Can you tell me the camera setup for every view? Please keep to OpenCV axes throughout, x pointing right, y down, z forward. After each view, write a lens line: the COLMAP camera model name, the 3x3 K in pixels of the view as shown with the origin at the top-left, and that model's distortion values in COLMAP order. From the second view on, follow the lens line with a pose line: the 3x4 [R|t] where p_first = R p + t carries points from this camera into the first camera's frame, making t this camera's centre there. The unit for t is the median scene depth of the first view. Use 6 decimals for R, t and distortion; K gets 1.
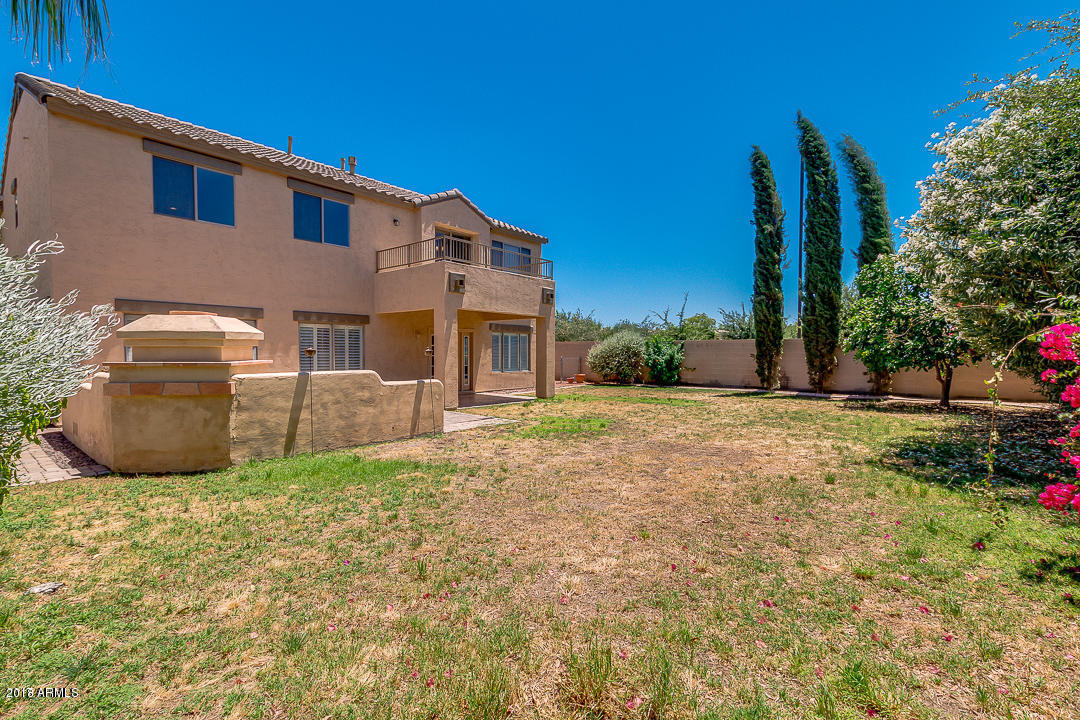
lens RADIAL K [[496.1, 0, 543.3], [0, 496.1, 361.9], [0, 0, 1]] dist [0.007820, -0.003302]
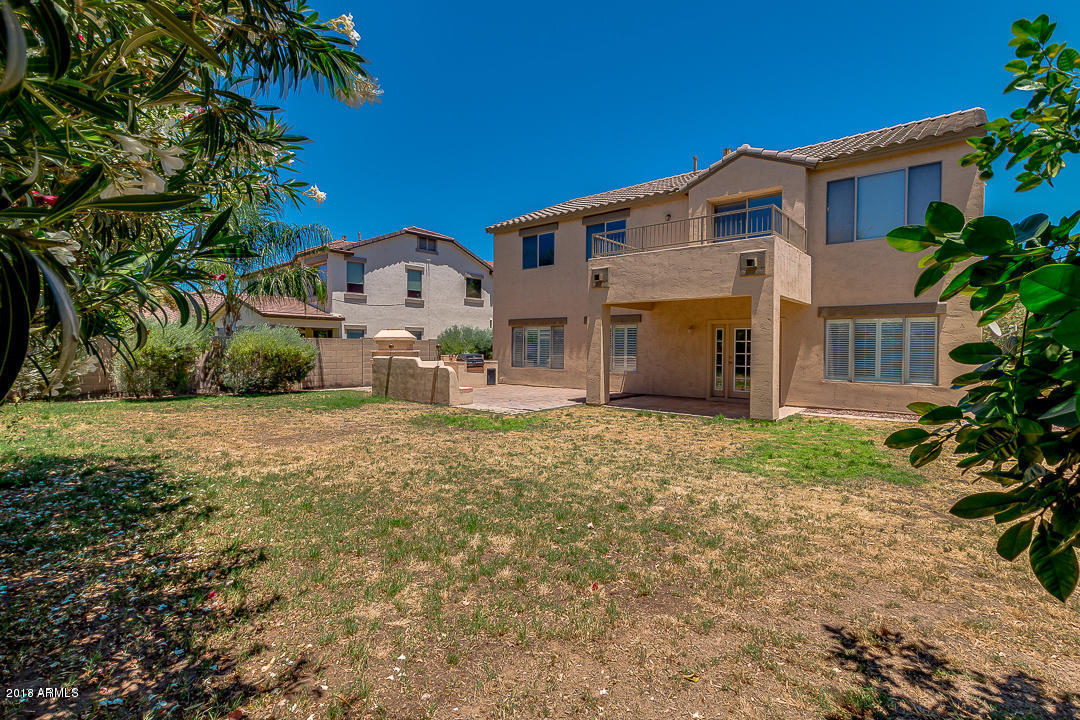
lens RADIAL K [[496.1, 0, 543.3], [0, 496.1, 353.2], [0, 0, 1]] dist [0.007820, -0.003302]
pose [[-0.012118, 0.010298, -0.999874, 0.841685], [-0.028948, 0.999524, 0.010645, -0.017330], [0.999507, 0.029073, -0.011815, 0.932465]]
